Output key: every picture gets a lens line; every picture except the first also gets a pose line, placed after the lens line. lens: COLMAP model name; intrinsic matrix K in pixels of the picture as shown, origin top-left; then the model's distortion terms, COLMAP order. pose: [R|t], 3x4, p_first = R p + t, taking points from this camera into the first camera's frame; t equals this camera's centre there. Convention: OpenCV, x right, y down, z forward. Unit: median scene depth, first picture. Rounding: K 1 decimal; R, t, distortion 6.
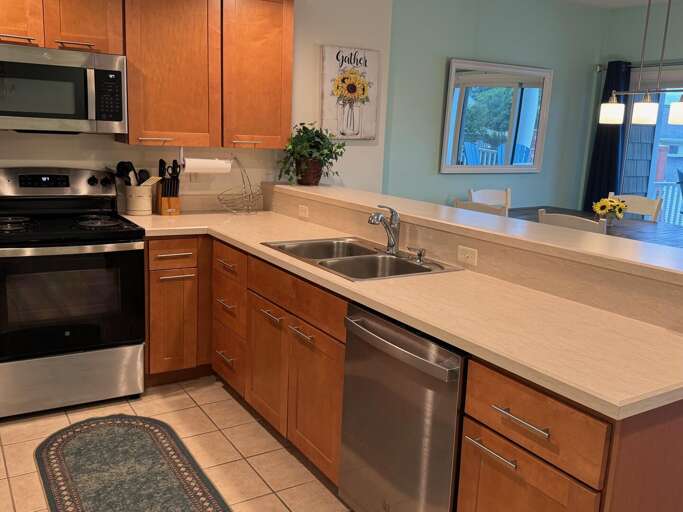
lens RADIAL K [[621.4, 0, 340.8], [0, 621.4, 262.0], [0, 0, 1]] dist [0.028166, 0.000000]
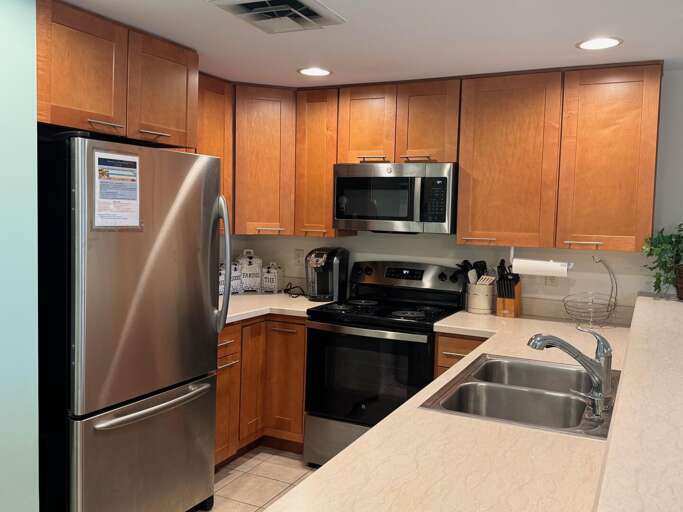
lens RADIAL K [[621.4, 0, 339.7], [0, 621.4, 255.8], [0, 0, 1]] dist [0.028166, 0.000000]
pose [[0.535874, 0.029725, -0.843775, 0.398060], [-0.176169, 0.981319, -0.077312, -0.048517], [0.825714, 0.190077, 0.531100, 0.263628]]
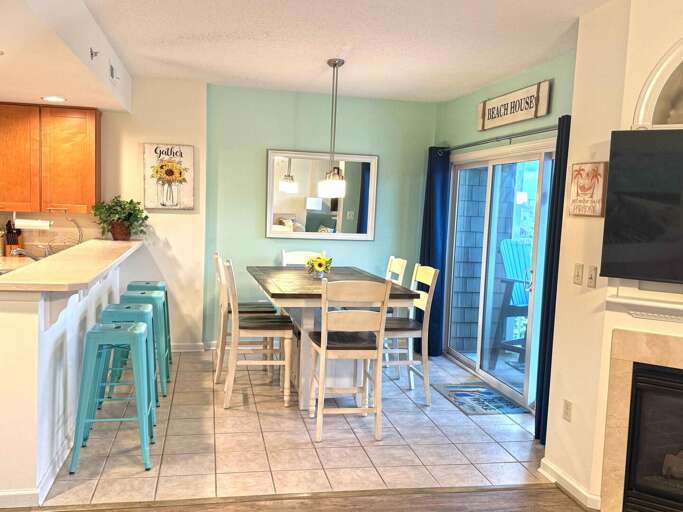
lens RADIAL K [[621.4, 0, 339.6], [0, 621.4, 257.9], [0, 0, 1]] dist [0.028166, 0.000000]
pose [[0.943105, 0.026366, -0.331448, 0.978525], [-0.071044, 0.989809, -0.123411, 0.058432], [0.324816, 0.139936, 0.935367, -0.158944]]
